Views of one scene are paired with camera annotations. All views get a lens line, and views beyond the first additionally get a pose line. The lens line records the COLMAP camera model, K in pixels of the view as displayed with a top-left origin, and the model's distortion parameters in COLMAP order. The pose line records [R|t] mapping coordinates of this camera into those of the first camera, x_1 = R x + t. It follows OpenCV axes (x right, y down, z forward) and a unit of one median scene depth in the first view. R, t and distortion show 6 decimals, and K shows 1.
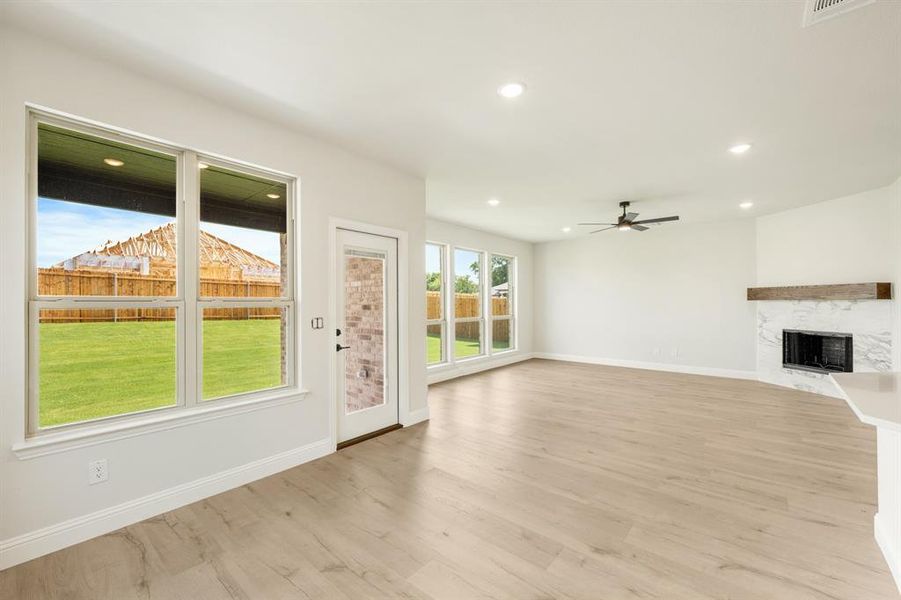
lens RADIAL K [[367.5, 0, 452.2], [0, 367.5, 298.9], [0, 0, 1]] dist [0.000087, 0.000070]
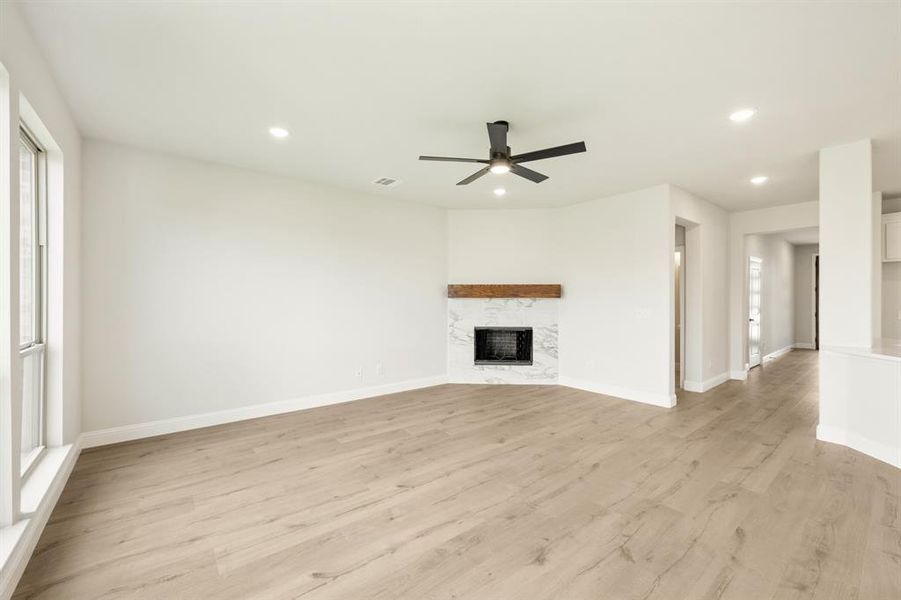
lens RADIAL K [[367.5, 0, 452.2], [0, 367.5, 298.9], [0, 0, 1]] dist [0.000087, 0.000070]
pose [[0.188241, 0.004354, 0.982113, -0.100307], [-0.012132, 0.999924, -0.002107, 0.009408], [-0.982048, -0.011519, 0.188280, 0.926746]]
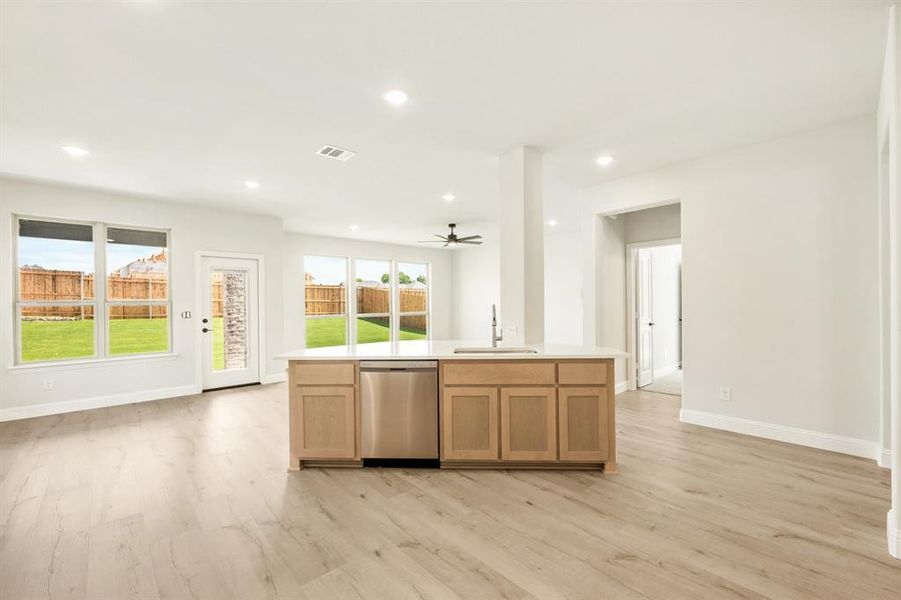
lens RADIAL K [[376.7, 0, 451.1], [0, 376.7, 301.9], [0, 0, 1]] dist [-0.001761, -0.000290]
pose [[0.992774, -0.005560, -0.119872, 0.599547], [0.007079, 0.999900, 0.012248, -0.003102], [0.119792, -0.013008, 0.992714, -0.320347]]
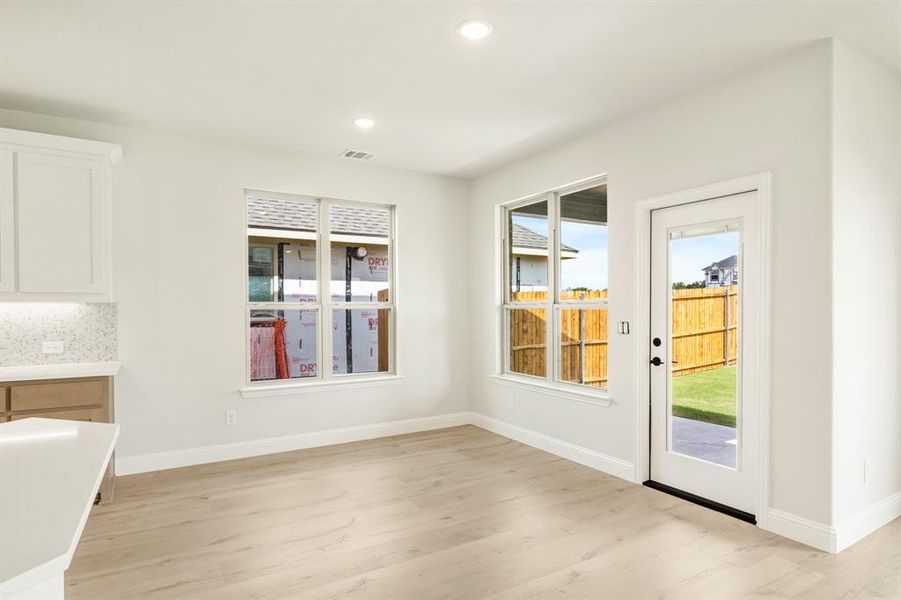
lens RADIAL K [[497.9, 0, 449.2], [0, 497.9, 316.3], [0, 0, 1]] dist [-0.001227, -0.000215]
pose [[-0.327081, 0.019784, -0.944789, 0.524665], [0.012776, 0.999782, 0.016512, 0.007662], [0.944910, -0.006670, -0.327262, 0.577250]]
